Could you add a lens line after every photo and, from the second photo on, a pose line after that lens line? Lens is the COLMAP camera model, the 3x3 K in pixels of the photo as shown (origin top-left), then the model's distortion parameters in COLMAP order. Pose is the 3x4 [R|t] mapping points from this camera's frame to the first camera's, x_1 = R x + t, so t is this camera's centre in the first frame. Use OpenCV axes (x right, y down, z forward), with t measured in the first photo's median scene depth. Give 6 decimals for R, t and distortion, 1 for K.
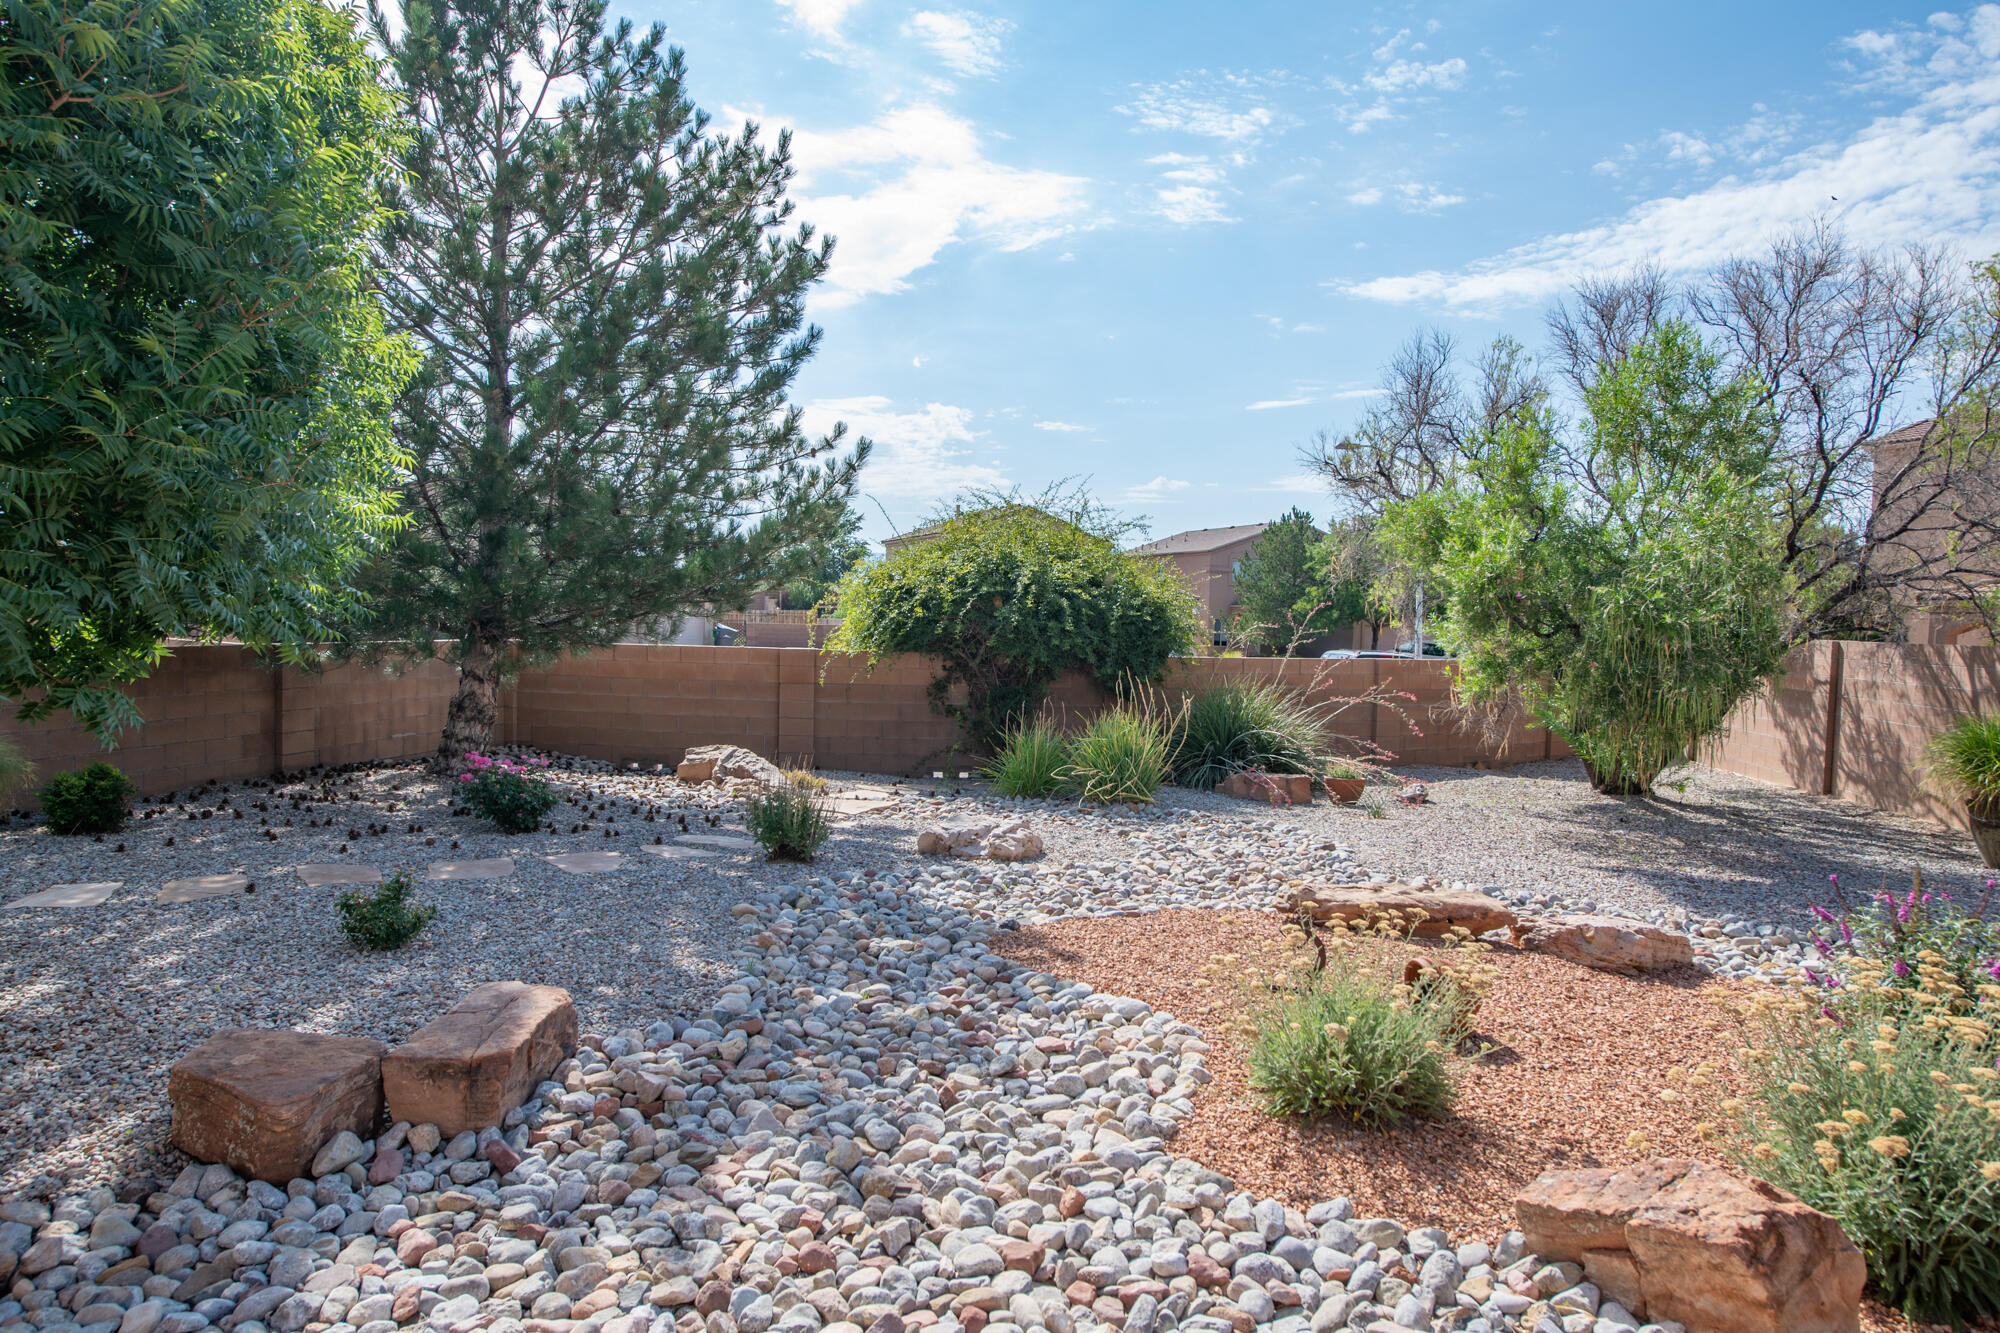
lens RADIAL K [[1235.1, 0, 1018.0], [0, 1235.1, 685.5], [0, 0, 1]] dist [-0.014005, 0.004621]
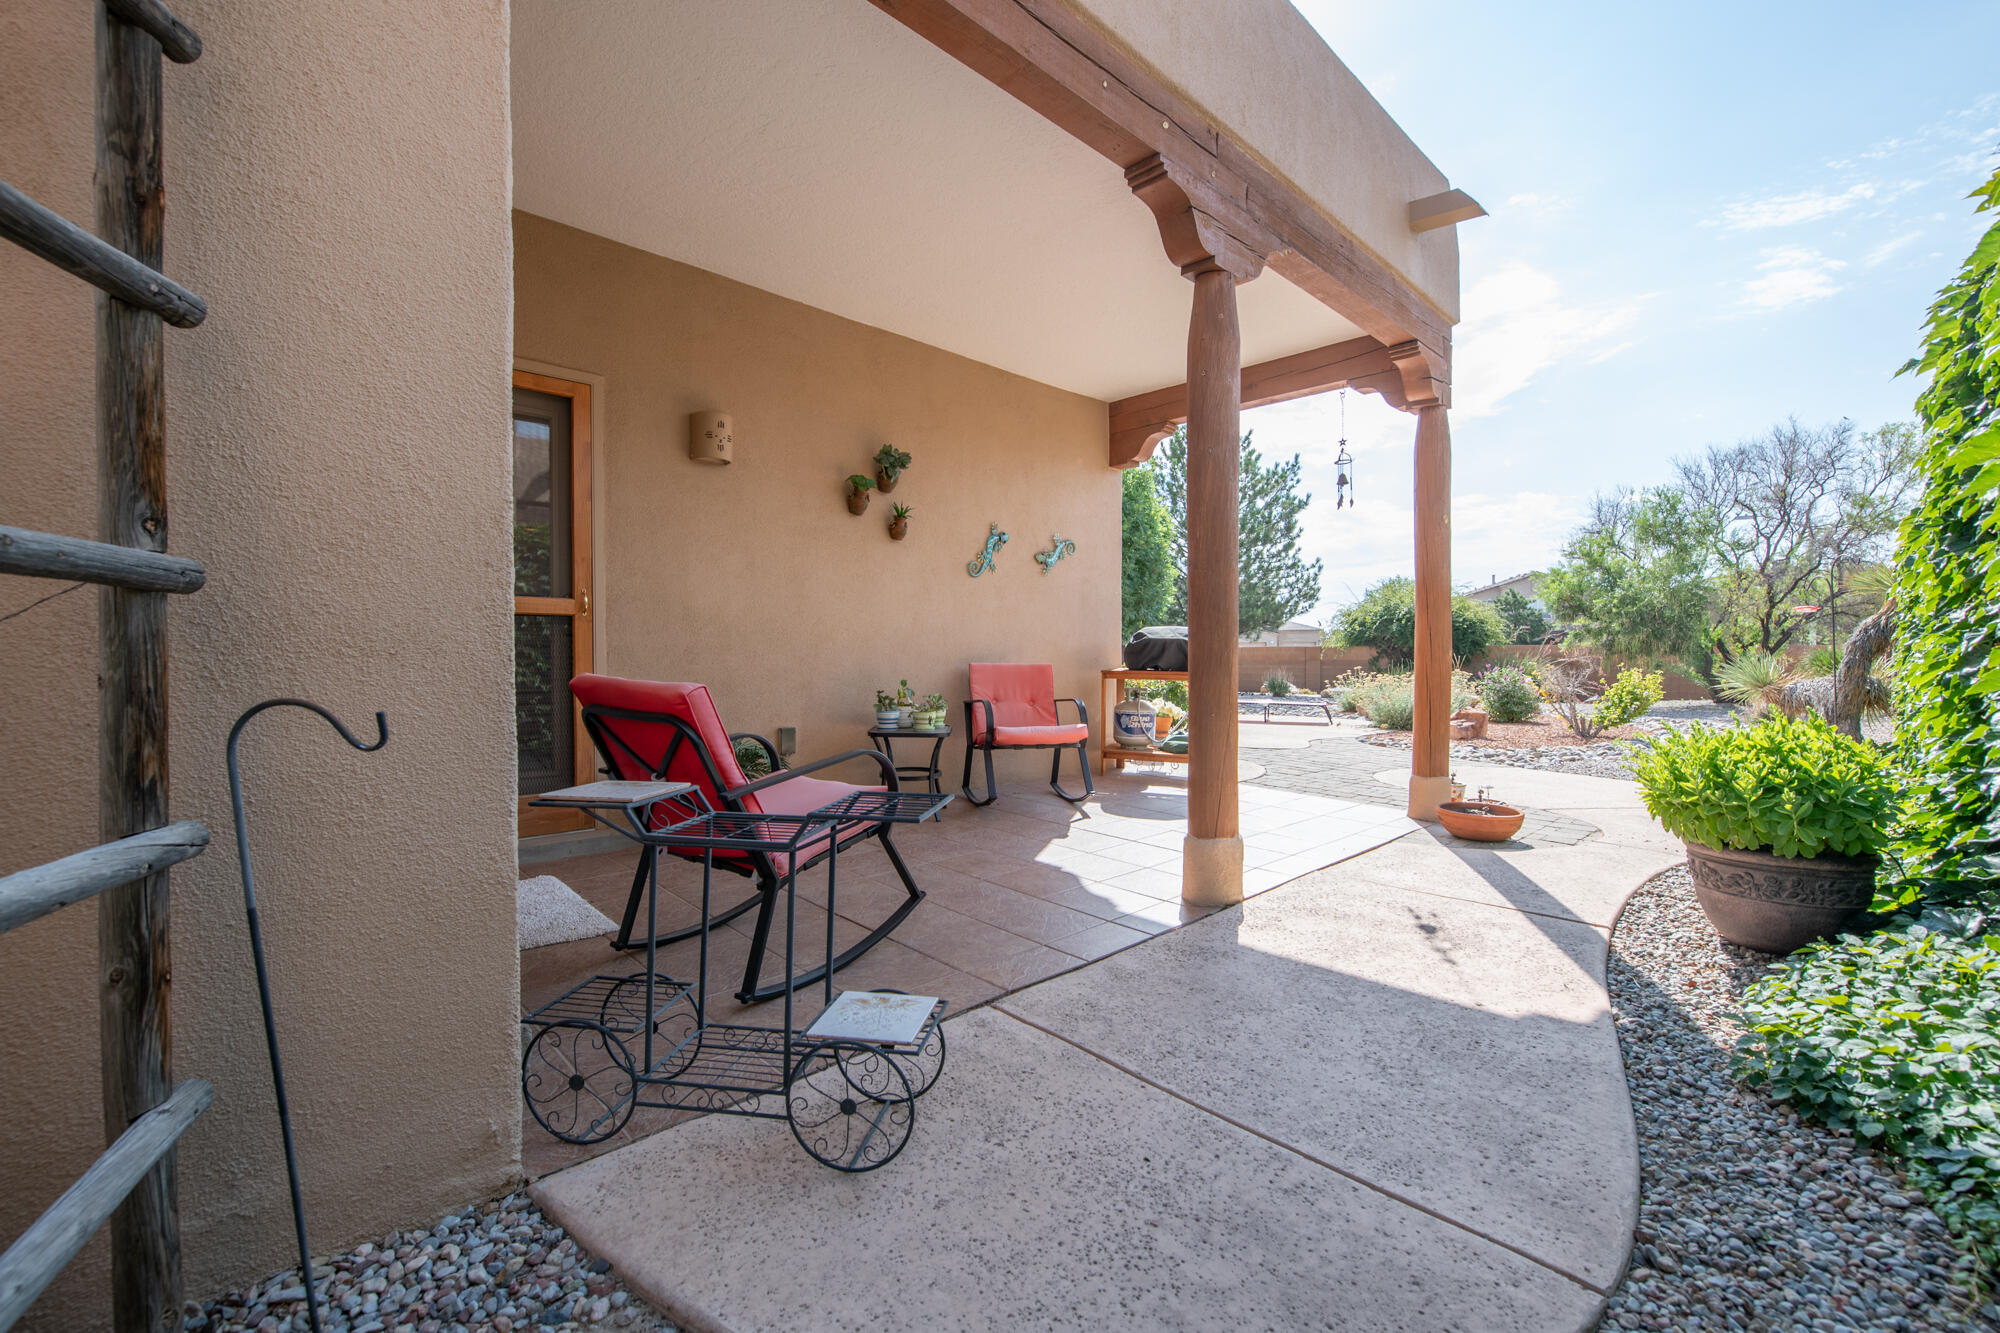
lens RADIAL K [[826.6, 0, 1000.9], [0, 826.6, 672.3], [0, 0, 1]] dist [-0.018680, -0.001016]
pose [[0.799010, -0.017699, -0.601057, 0.389361], [-0.009629, 0.999062, -0.042218, 0.122974], [0.601240, 0.039520, 0.798090, -0.862717]]
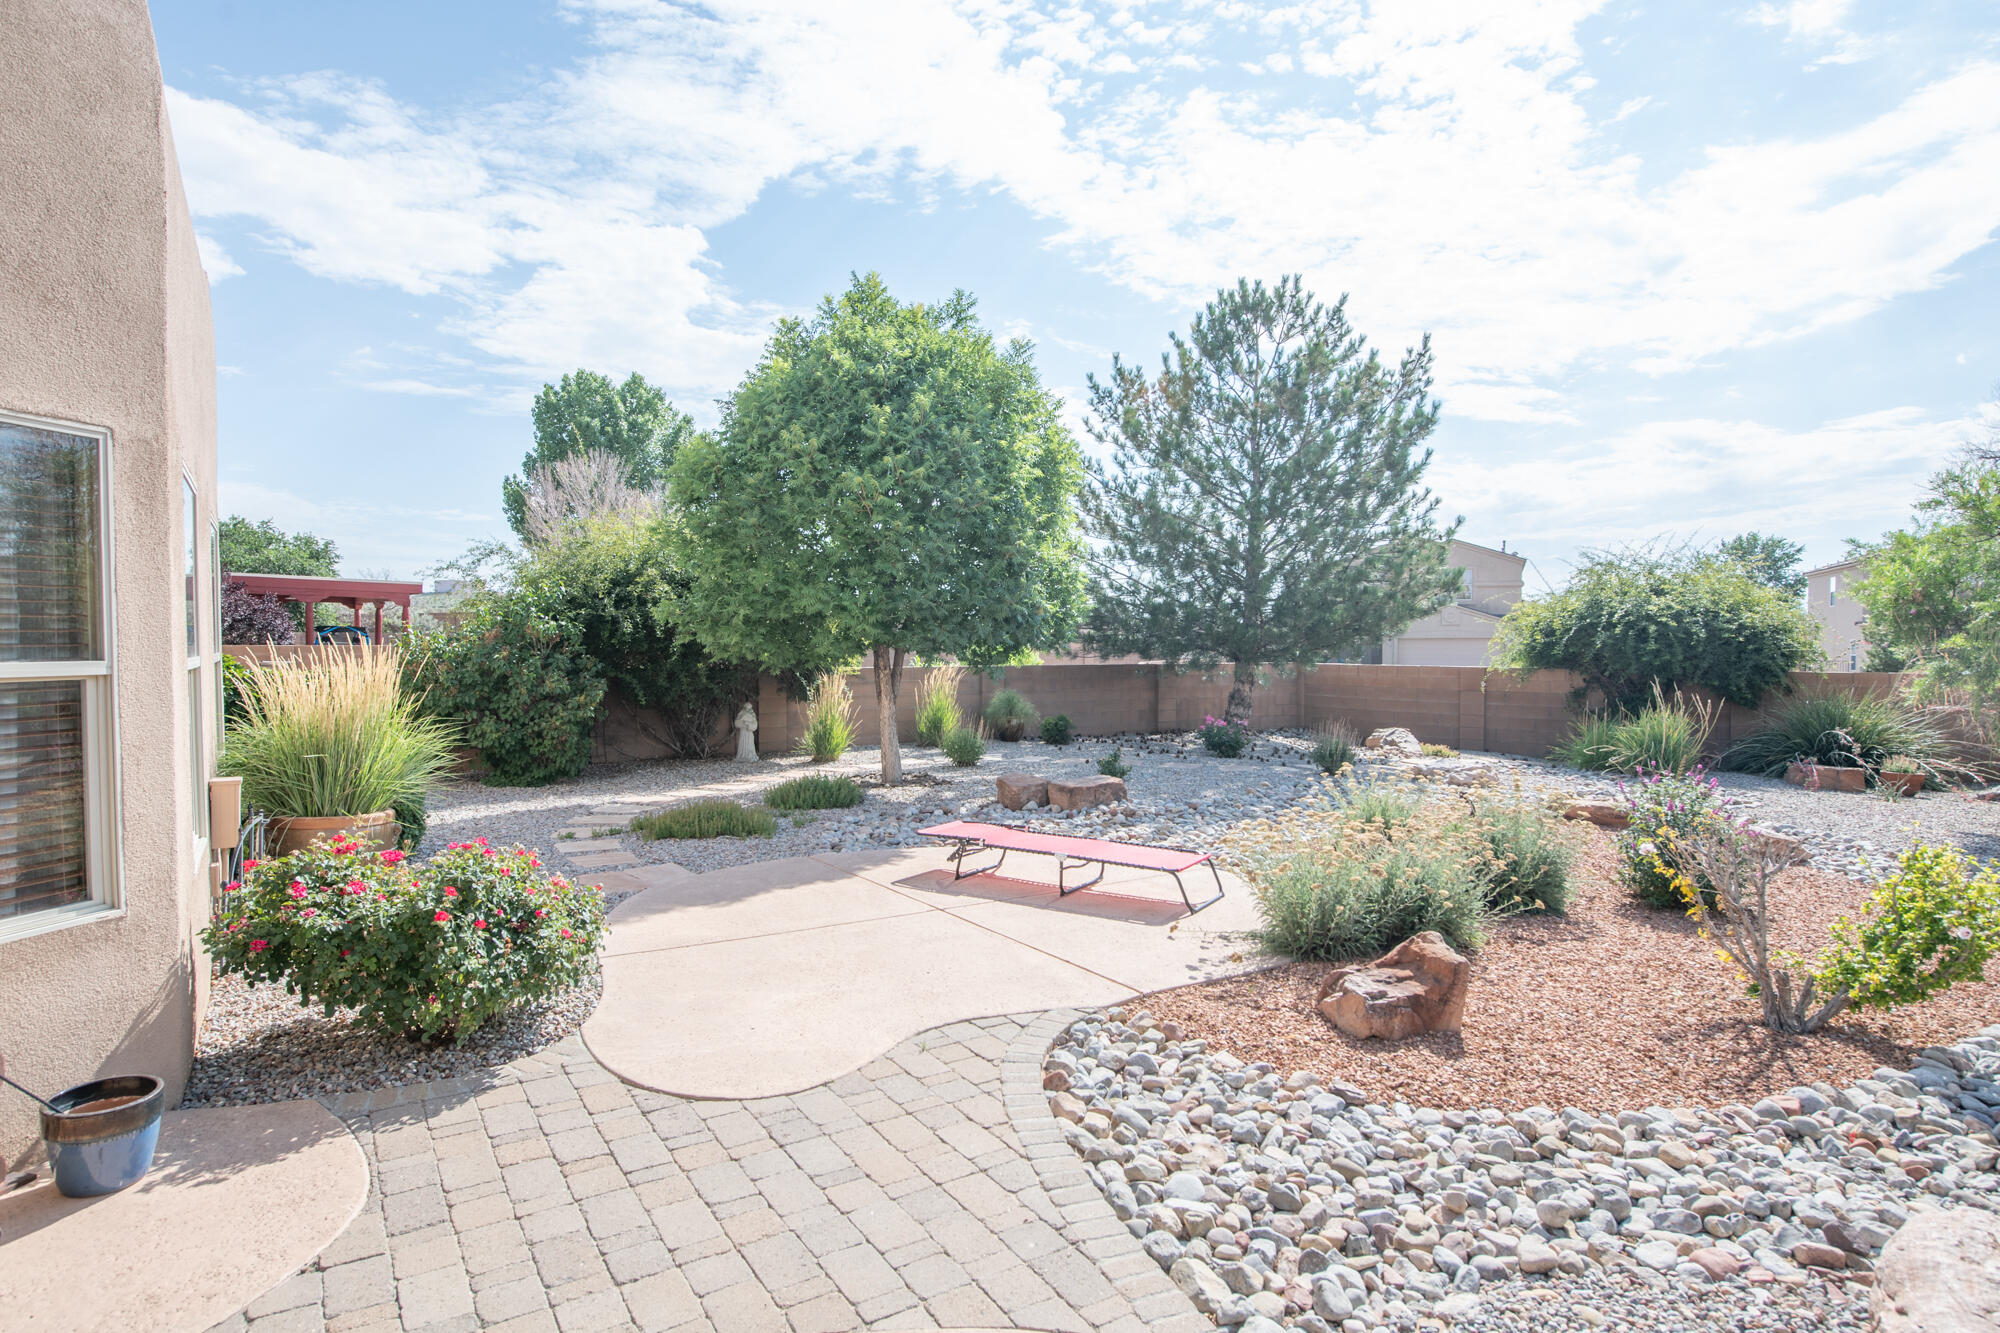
lens RADIAL K [[1074.6, 0, 1009.8], [0, 1074.6, 669.3], [0, 0, 1]] dist [-0.012921, 0.003347]
pose [[0.682471, -0.007288, -0.730876, 0.455629], [-0.024976, 0.999134, -0.033285, 0.035245], [0.730486, 0.040971, 0.681698, -0.304533]]
